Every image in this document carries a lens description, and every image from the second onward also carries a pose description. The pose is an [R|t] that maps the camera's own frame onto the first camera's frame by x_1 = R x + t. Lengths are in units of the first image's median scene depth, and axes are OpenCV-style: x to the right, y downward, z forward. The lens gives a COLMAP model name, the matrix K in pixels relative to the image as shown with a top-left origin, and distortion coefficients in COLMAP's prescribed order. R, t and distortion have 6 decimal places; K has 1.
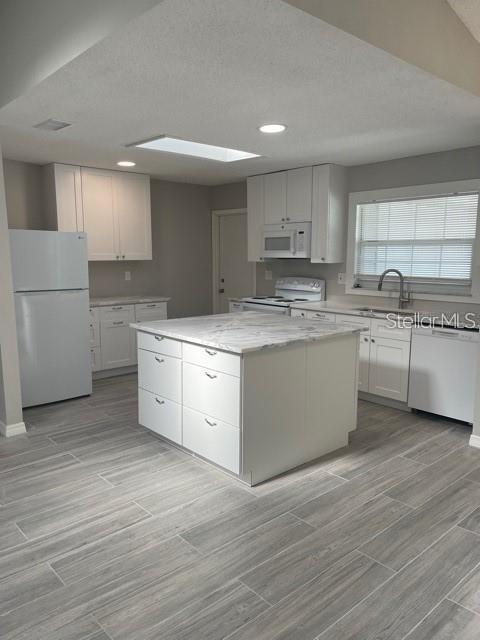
lens RADIAL K [[481.7, 0, 240.0], [0, 481.7, 320.0], [0, 0, 1]] dist [0.085127, -0.115217]
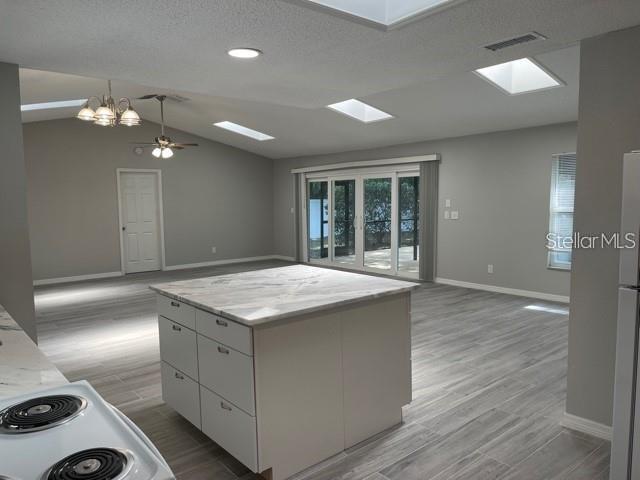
lens RADIAL K [[481.7, 0, 320.0], [0, 481.7, 240.0], [0, 0, 1]] dist [0.085127, -0.115217]
pose [[-0.999320, 0.010734, 0.035268, -0.060219], [0.018471, 0.973715, 0.227018, -0.191294], [-0.031904, 0.227515, -0.973252, 1.323609]]
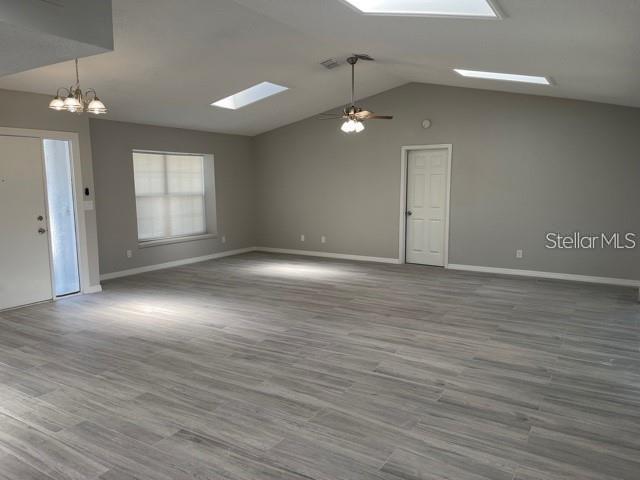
lens RADIAL K [[481.7, 0, 320.0], [0, 481.7, 240.0], [0, 0, 1]] dist [0.085127, -0.115217]
pose [[-0.282349, -0.115044, 0.952389, -0.767146], [0.136623, 0.977841, 0.158622, -0.040823], [-0.949533, 0.174905, -0.260375, 0.264694]]
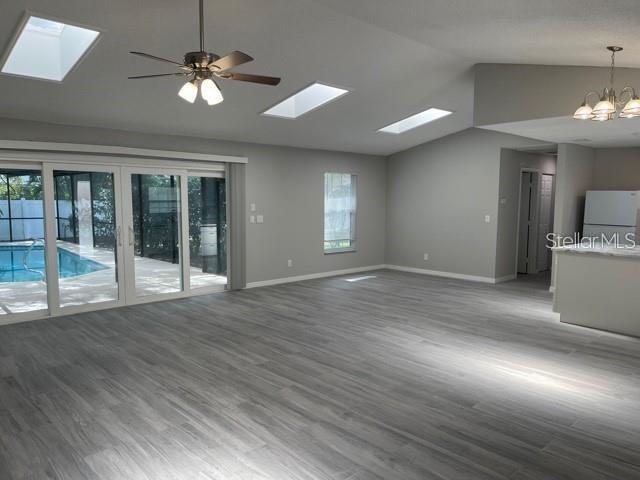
lens RADIAL K [[481.7, 0, 320.0], [0, 481.7, 240.0], [0, 0, 1]] dist [0.085127, -0.115217]
pose [[0.020367, 0.085651, -0.996117, 1.160840], [-0.146597, 0.985811, 0.081768, -0.001544], [0.988987, 0.144362, 0.032635, -0.047607]]
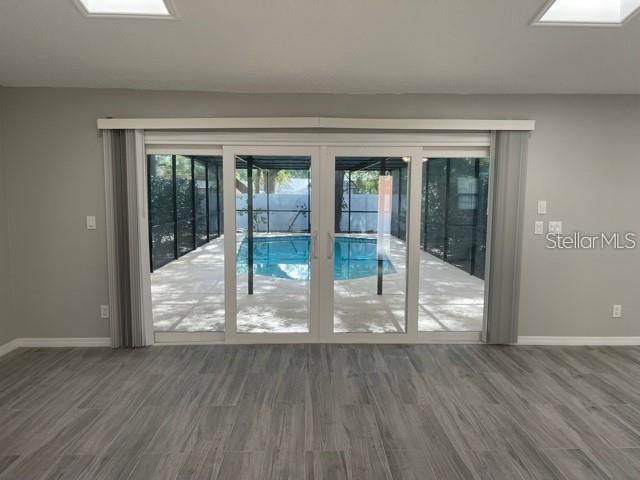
lens RADIAL K [[481.7, 0, 320.0], [0, 481.7, 240.0], [0, 0, 1]] dist [0.085127, -0.115217]
pose [[-0.651865, 0.074224, -0.754694, 0.542928], [-0.112794, 0.974638, 0.193281, -0.015139], [0.749900, 0.211118, -0.626960, 0.045833]]
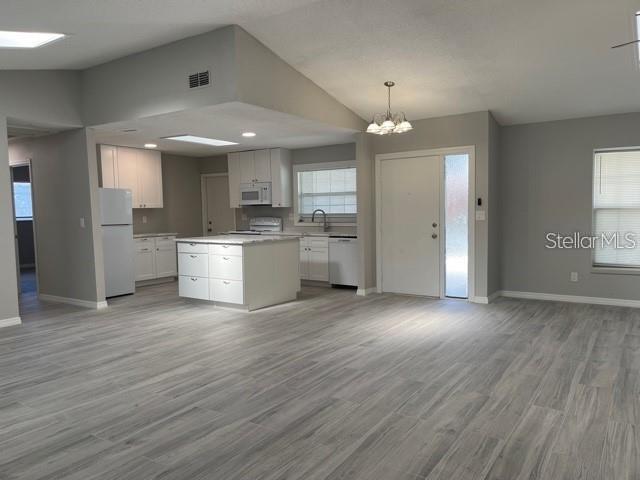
lens RADIAL K [[481.7, 0, 320.0], [0, 481.7, 240.0], [0, 0, 1]] dist [0.085127, -0.115217]
pose [[0.969139, -0.033850, 0.244179, -0.102746], [0.052292, 0.996214, -0.069443, 0.119313], [-0.240904, 0.080068, 0.967241, -0.631016]]
